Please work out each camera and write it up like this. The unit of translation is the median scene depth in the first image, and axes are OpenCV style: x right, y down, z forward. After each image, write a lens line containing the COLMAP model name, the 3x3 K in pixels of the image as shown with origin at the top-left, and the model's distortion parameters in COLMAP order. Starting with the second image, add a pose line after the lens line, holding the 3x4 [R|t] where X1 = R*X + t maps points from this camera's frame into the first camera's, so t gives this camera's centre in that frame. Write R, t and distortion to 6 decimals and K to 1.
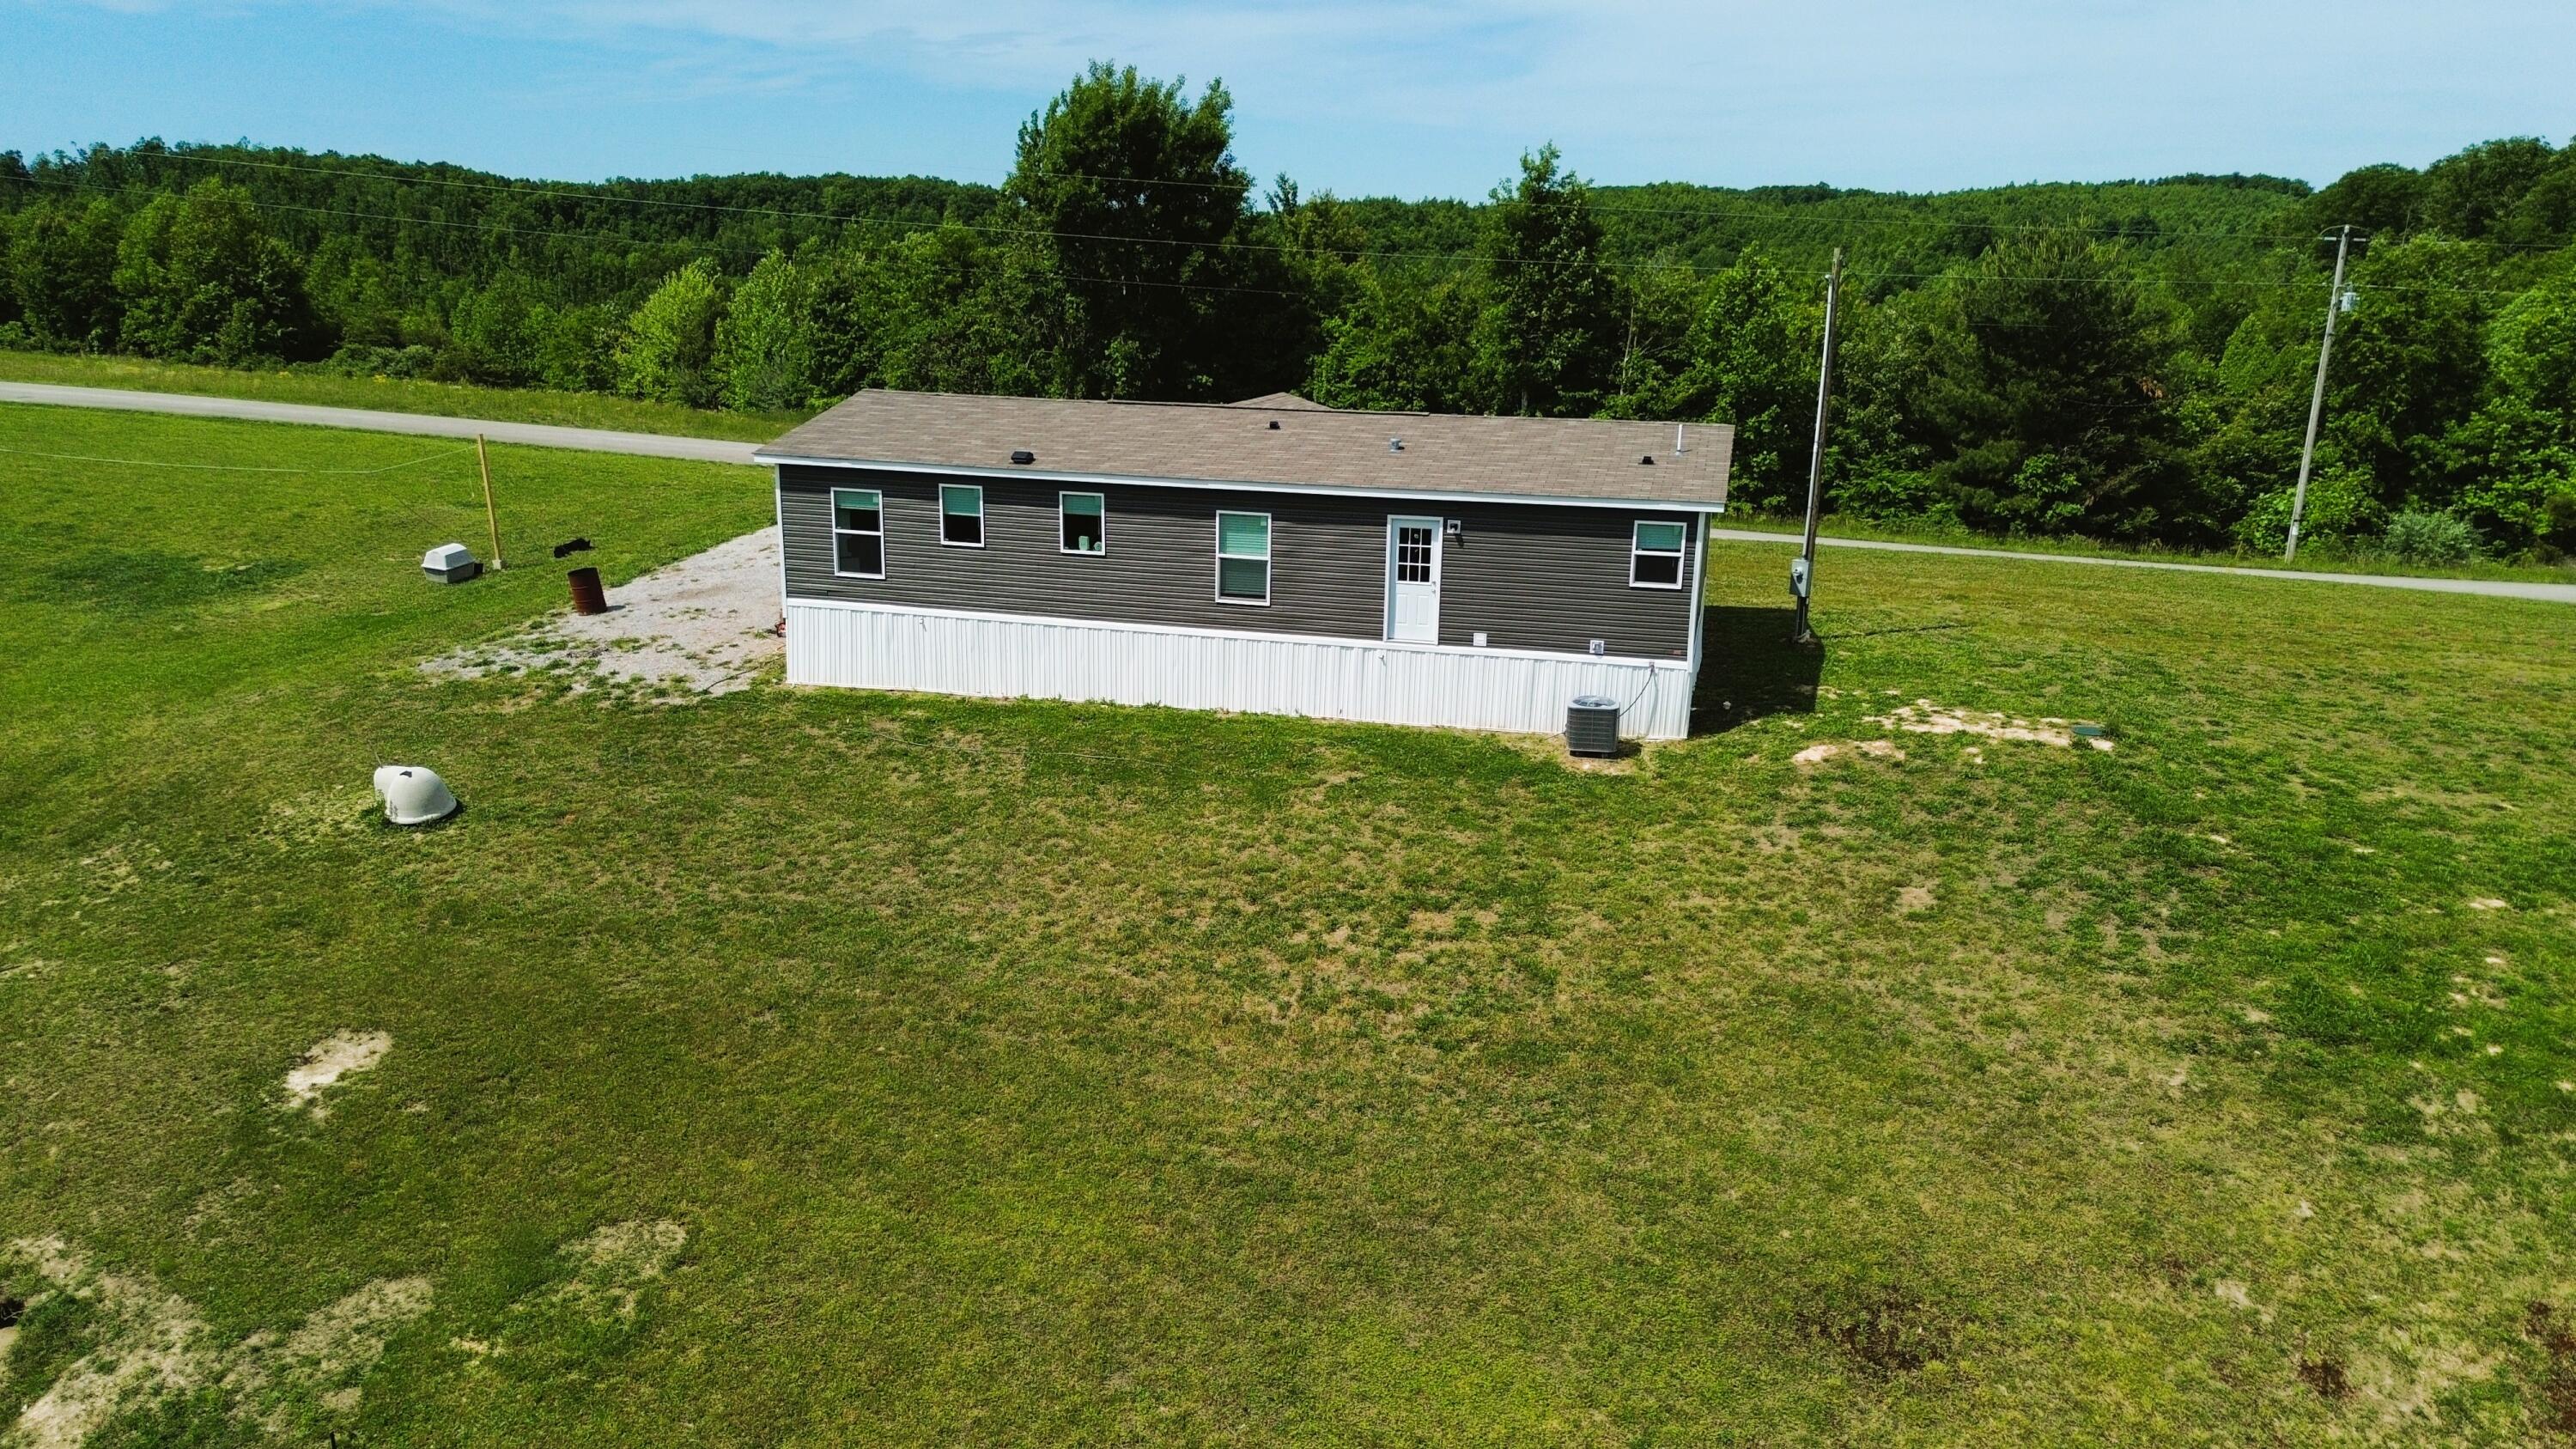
lens RADIAL K [[1801.9, 0, 1288.0], [0, 1801.9, 724.5], [0, 0, 1]] dist [0.099414, -0.092892]
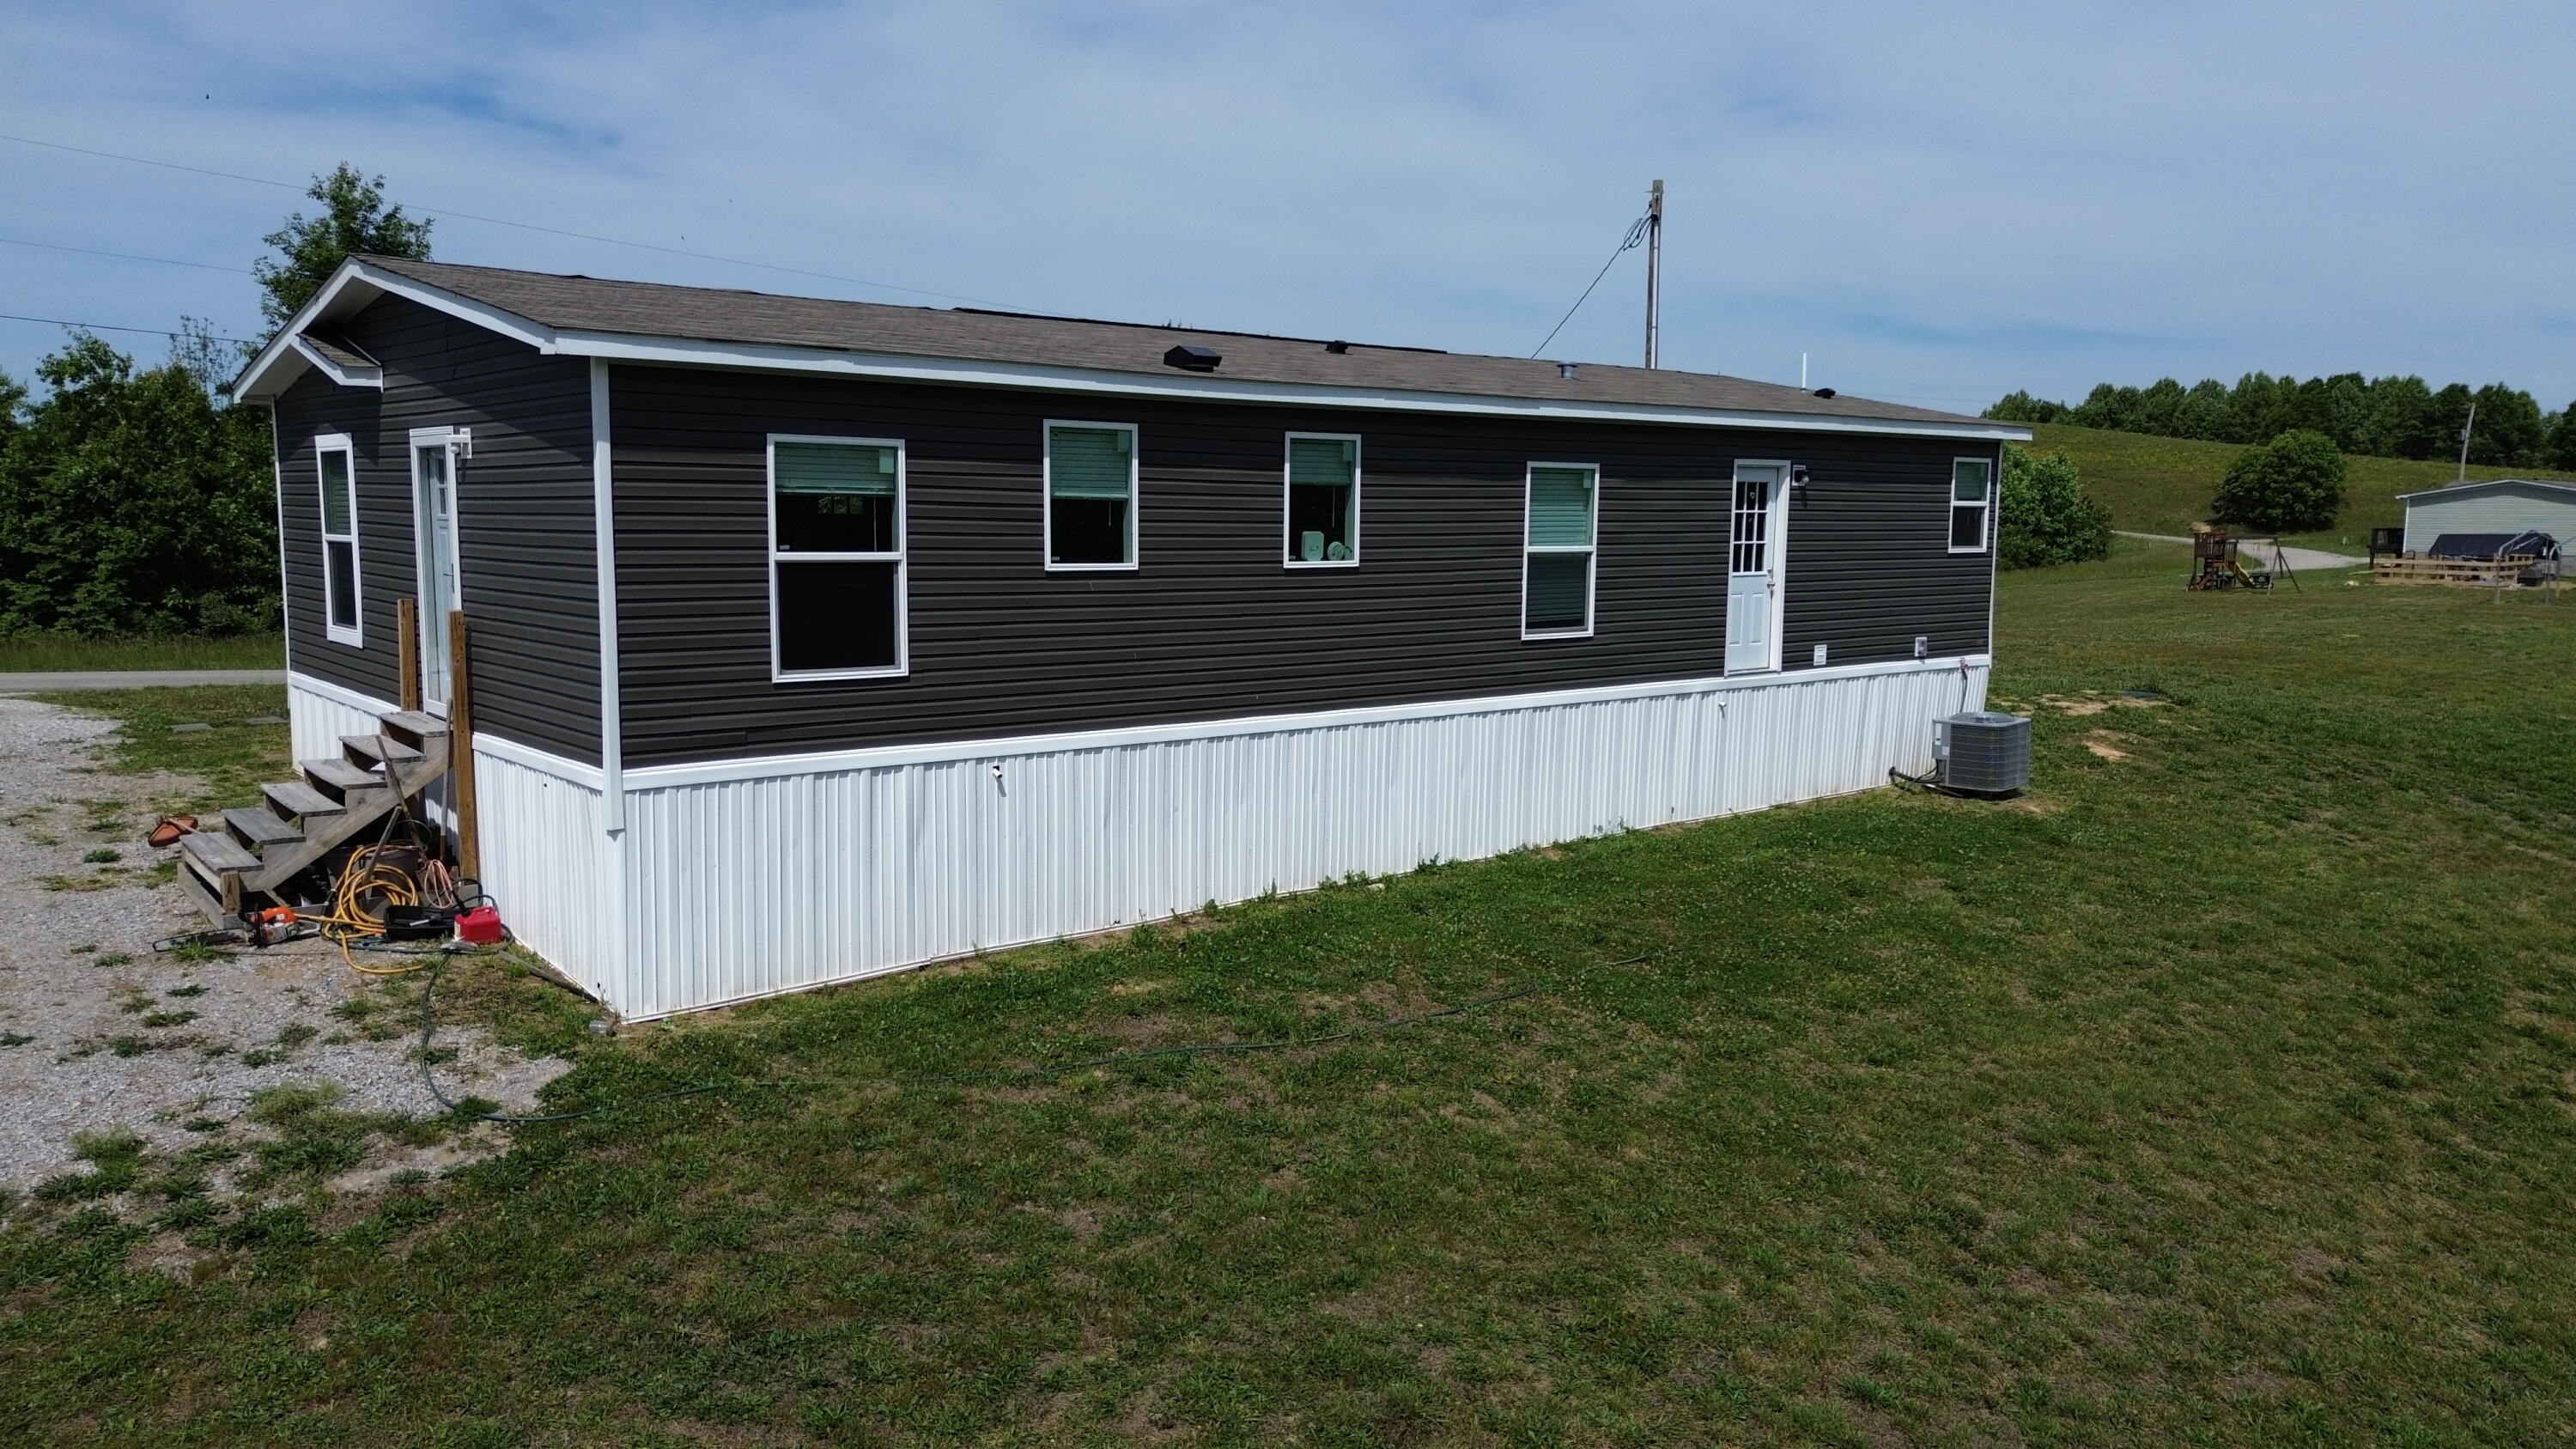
lens RADIAL K [[1801.9, 0, 1288.0], [0, 1801.9, 724.5], [0, 0, 1]] dist [0.099414, -0.092892]
pose [[0.608095, -0.111351, 0.786016, -0.503648], [0.212236, 0.976878, -0.025805, -0.046393], [-0.764968, 0.182513, 0.617667, 0.752078]]
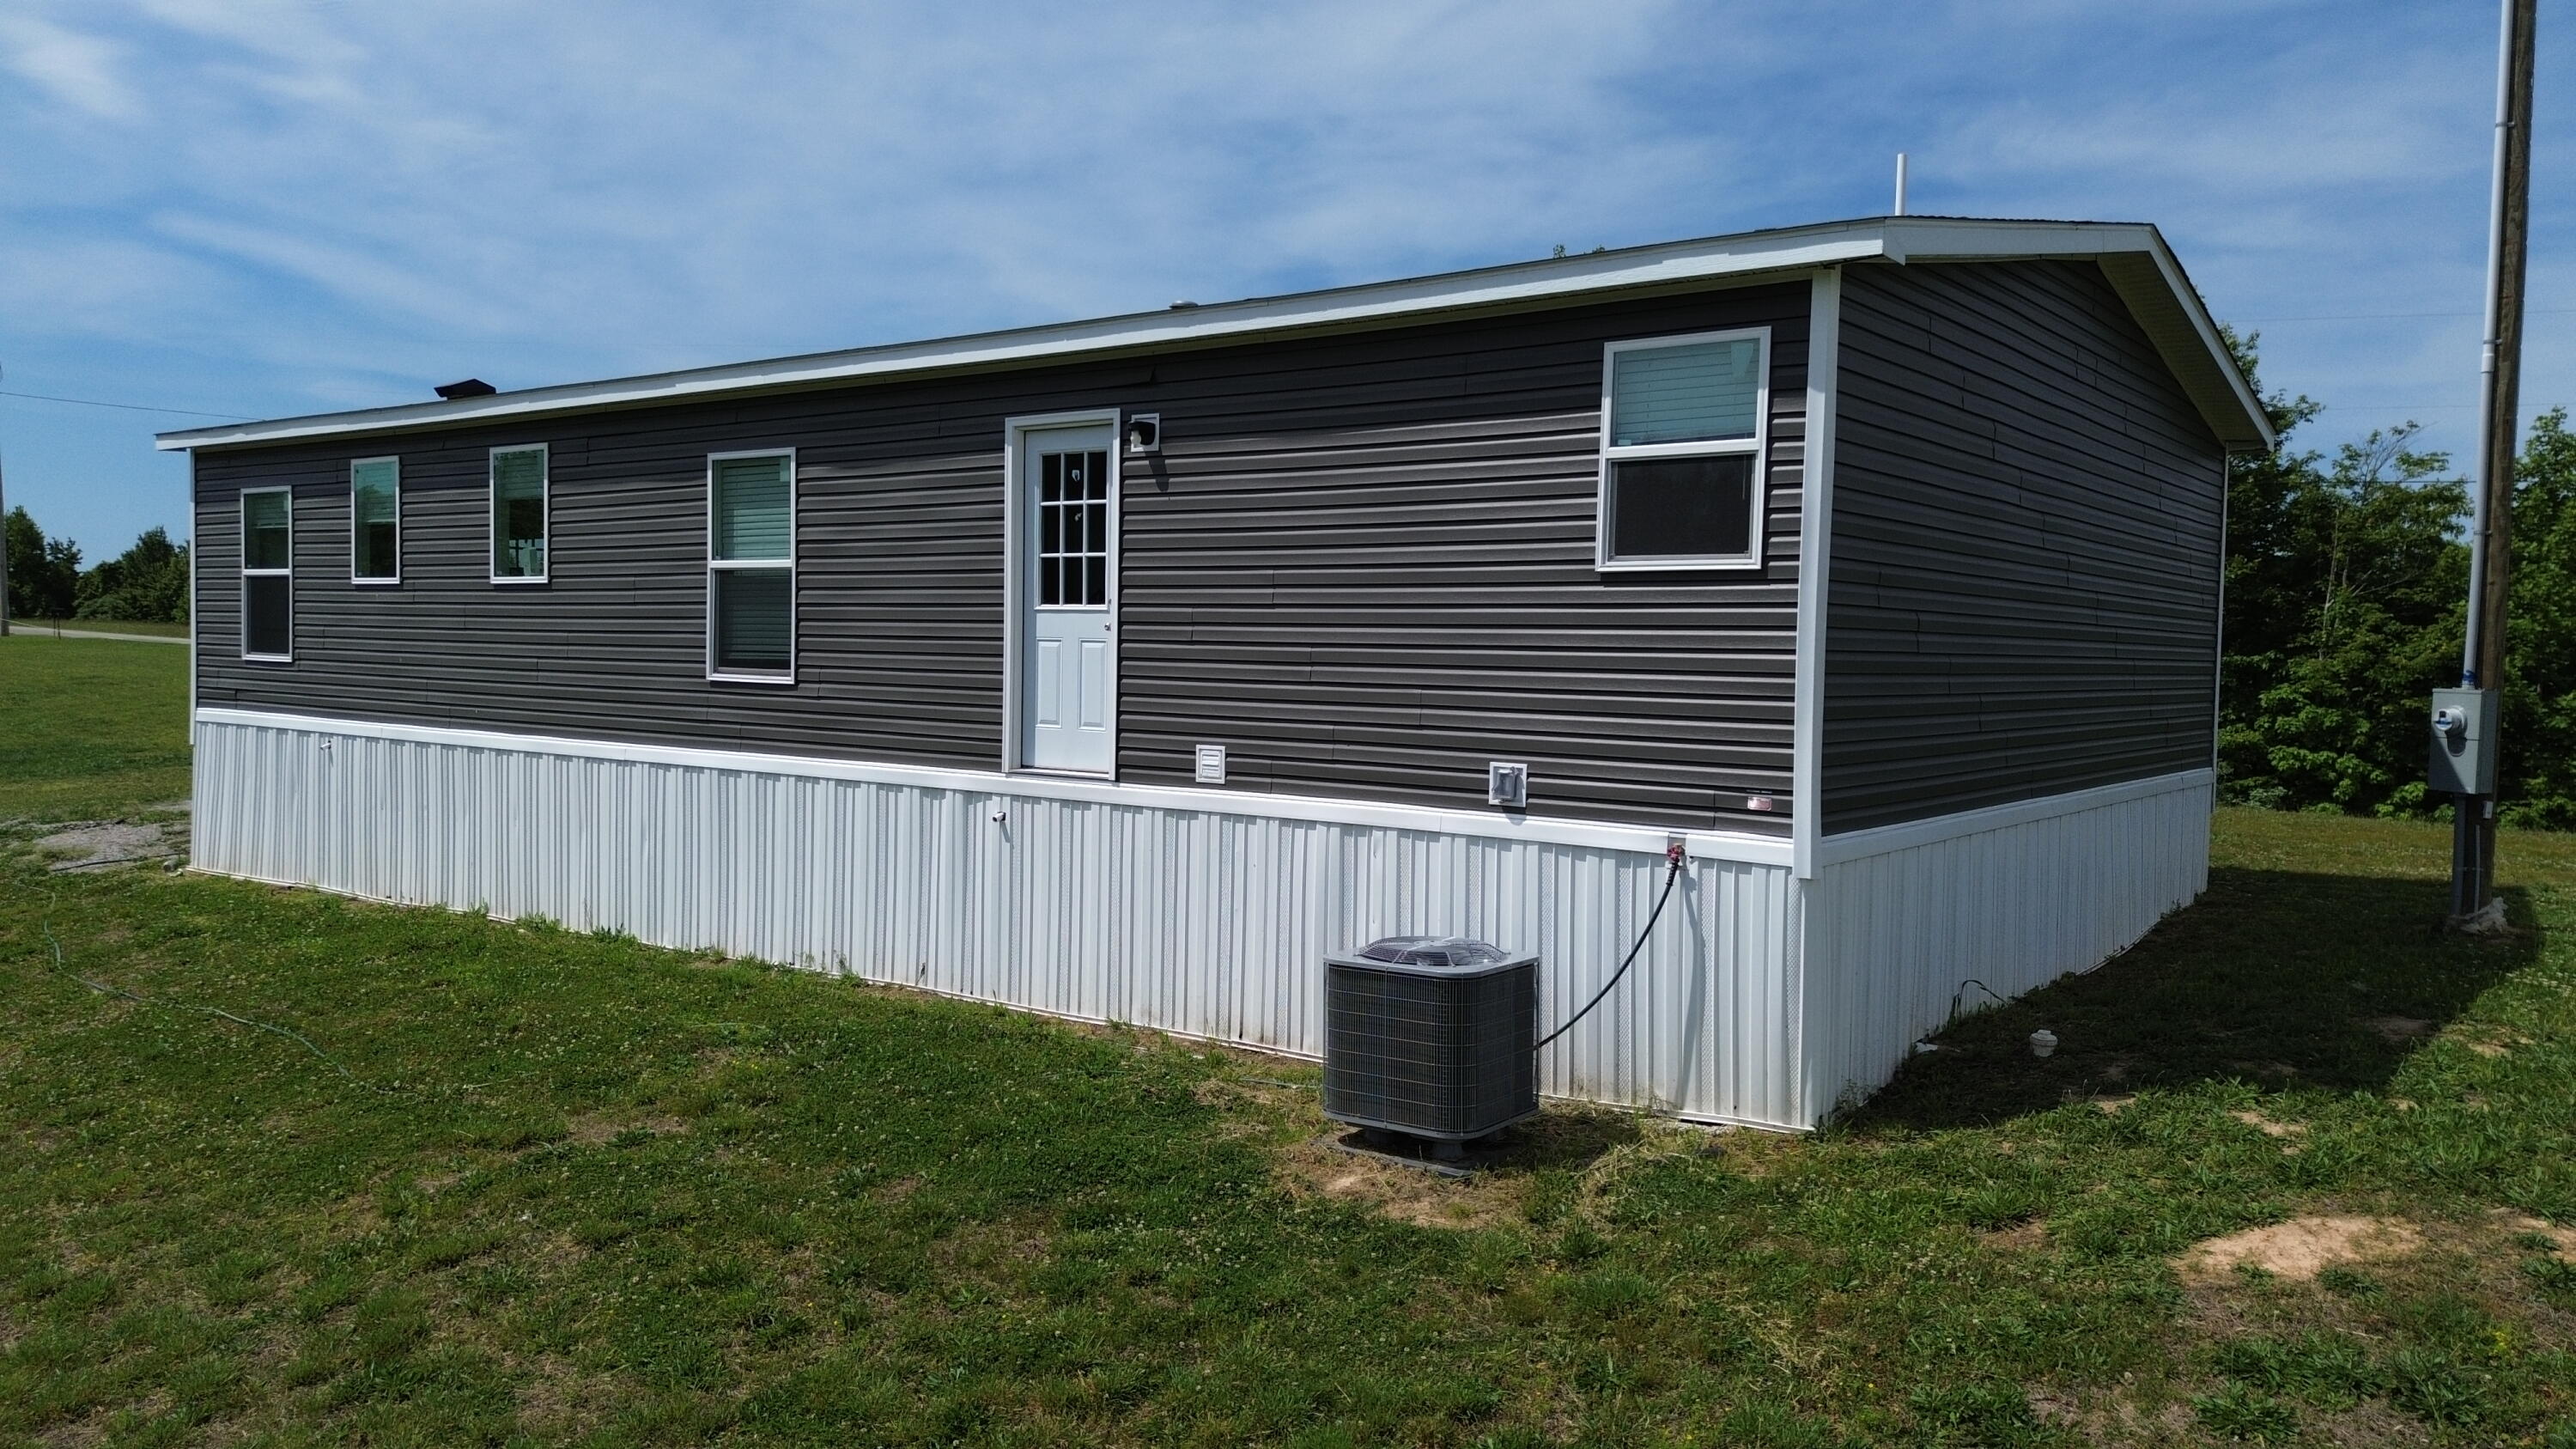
lens RADIAL K [[1779.5, 0, 1339.4], [0, 1779.5, 720.9], [0, 0, 1]] dist [0.085663, -0.093021]
pose [[0.918991, 0.014085, -0.394027, 0.256705], [-0.108453, 0.969842, -0.218277, 0.014169], [0.379069, 0.243328, 0.892803, 0.710297]]
